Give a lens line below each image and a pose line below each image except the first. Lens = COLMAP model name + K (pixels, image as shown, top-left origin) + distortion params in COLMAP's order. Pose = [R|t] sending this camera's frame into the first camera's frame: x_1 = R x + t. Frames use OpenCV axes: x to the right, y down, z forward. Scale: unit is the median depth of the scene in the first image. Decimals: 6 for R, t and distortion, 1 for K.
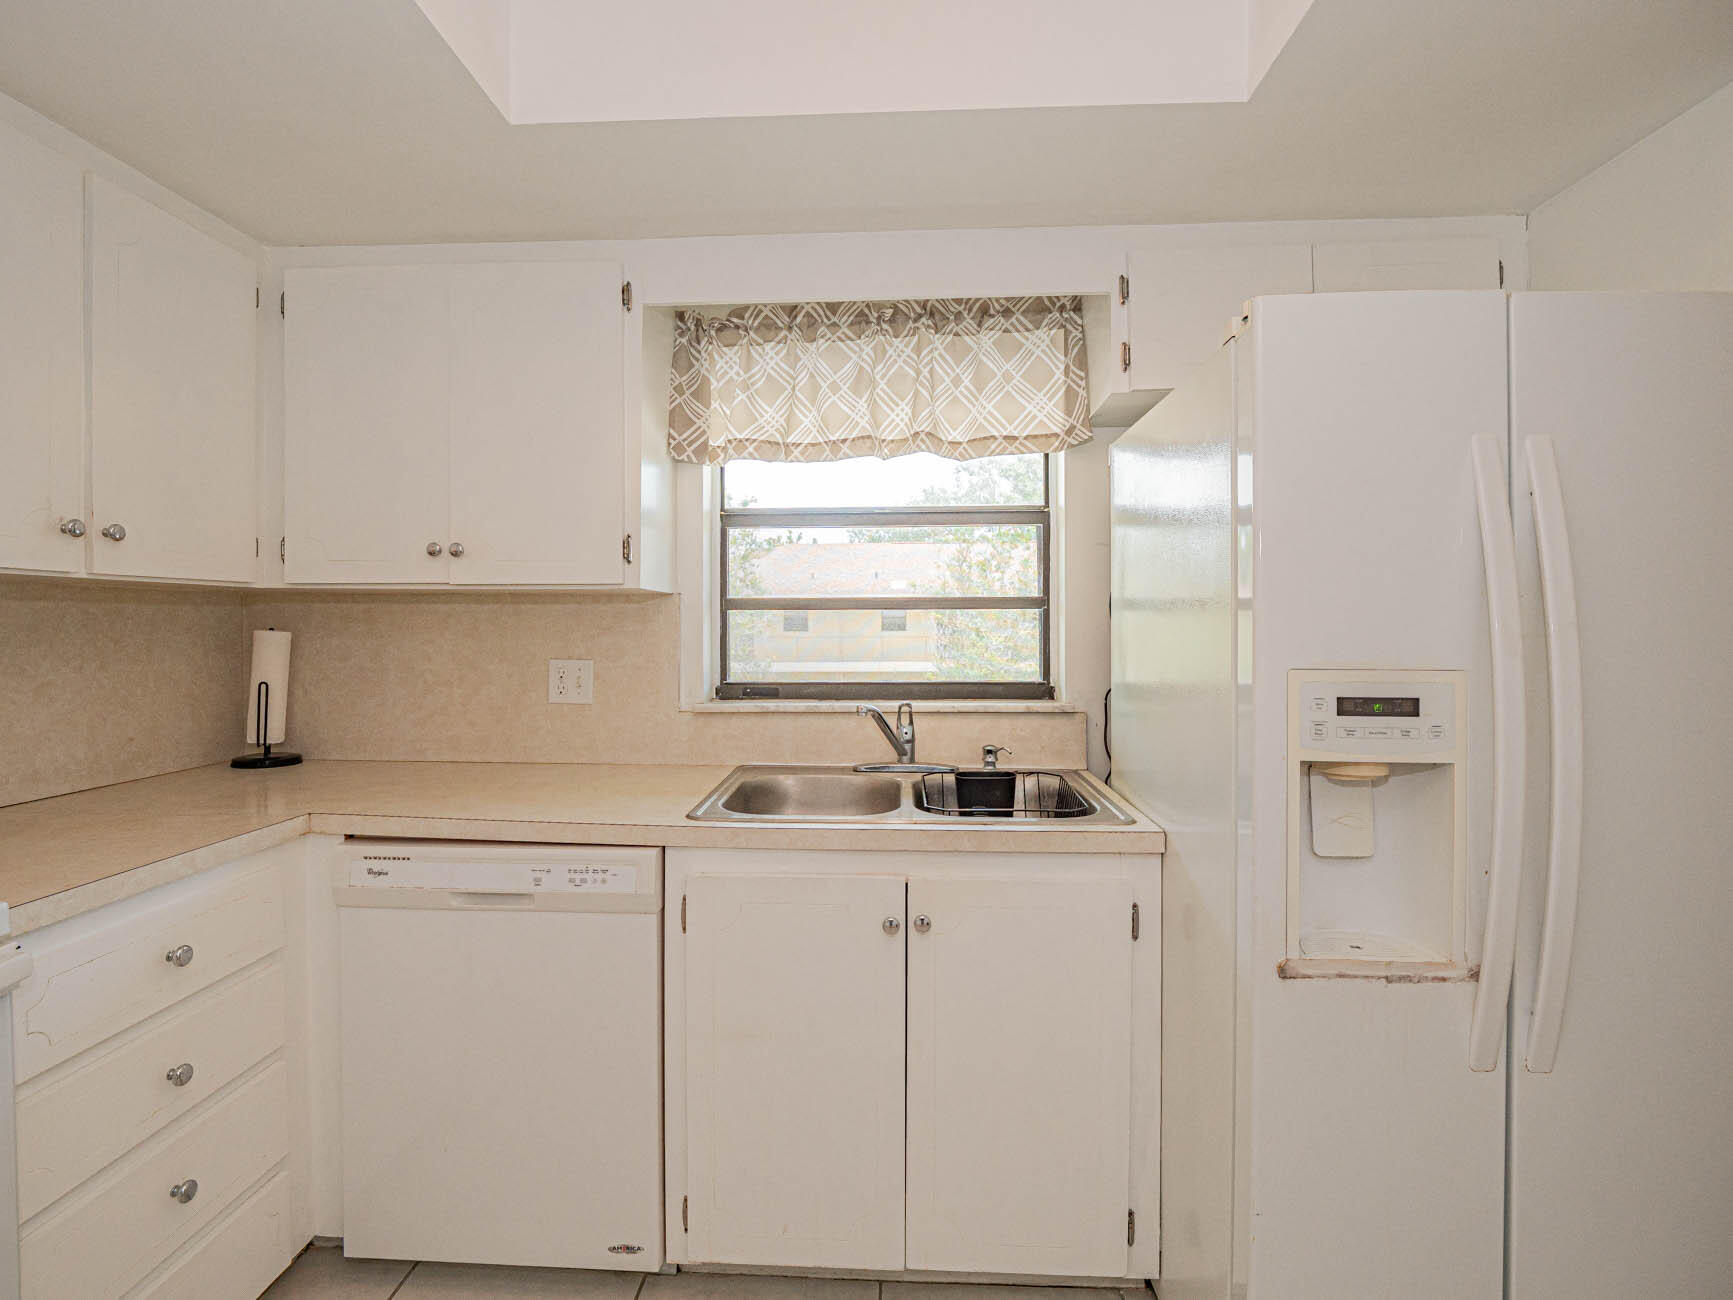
lens RADIAL K [[854.0, 0, 842.1], [0, 854.0, 629.1], [0, 0, 1]] dist [0.000873, -0.008913]
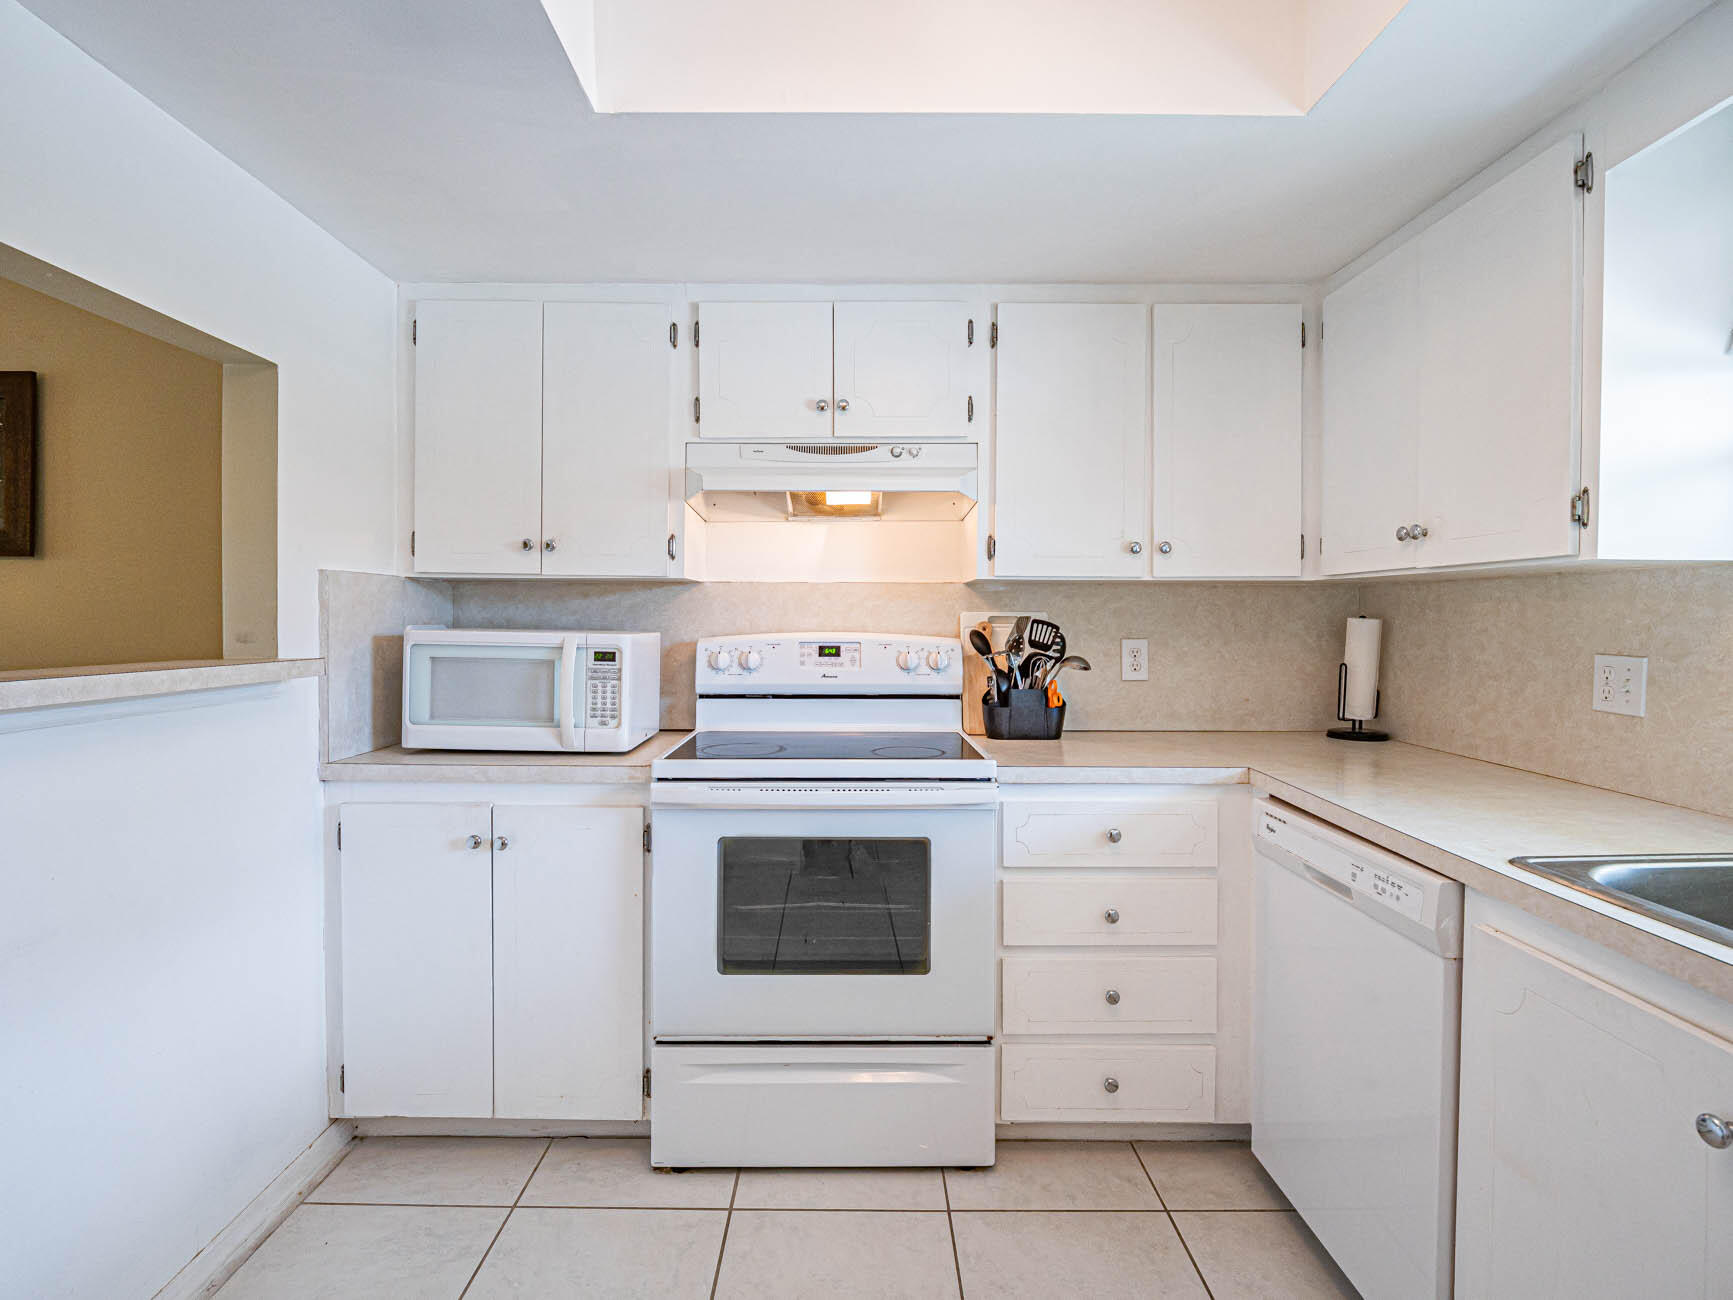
lens RADIAL K [[854.0, 0, 858.1], [0, 854.0, 634.1], [0, 0, 1]] dist [0.000873, -0.008913]
pose [[0.084009, 0.019108, -0.996282, 0.395426], [-0.007747, 0.999798, 0.018523, 0.007317], [0.996435, 0.006162, 0.084140, 0.265097]]
